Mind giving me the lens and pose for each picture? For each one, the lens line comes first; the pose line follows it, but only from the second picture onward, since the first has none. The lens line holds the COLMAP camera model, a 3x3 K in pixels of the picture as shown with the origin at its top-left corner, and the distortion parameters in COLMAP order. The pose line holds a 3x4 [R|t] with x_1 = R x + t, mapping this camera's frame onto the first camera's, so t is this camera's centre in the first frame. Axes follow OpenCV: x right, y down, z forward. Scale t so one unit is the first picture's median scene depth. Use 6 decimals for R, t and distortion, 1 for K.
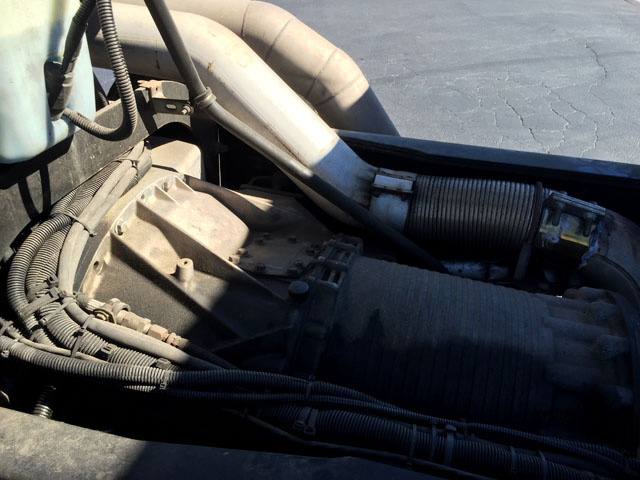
lens RADIAL K [[546.8, 0, 320.0], [0, 546.8, 240.0], [0, 0, 1]] dist [0.085666, -0.108918]
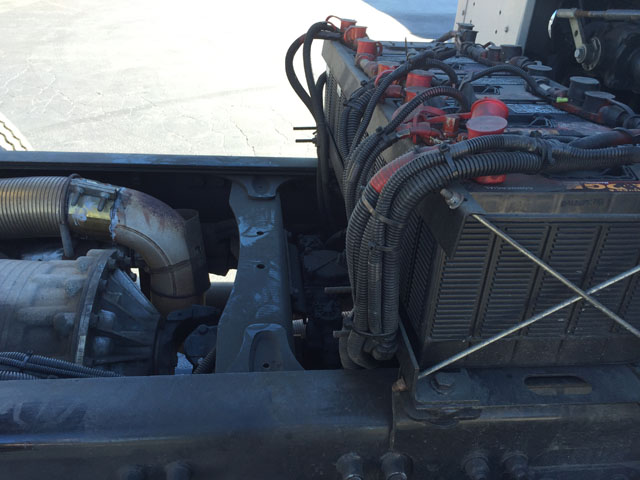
lens RADIAL K [[546.8, 0, 320.0], [0, 546.8, 240.0], [0, 0, 1]] dist [0.085666, -0.108918]
pose [[0.934228, -0.146150, 0.325359, 0.509007], [0.164481, 0.985942, -0.029405, 0.169504], [-0.316487, 0.080986, 0.945133, -0.319071]]
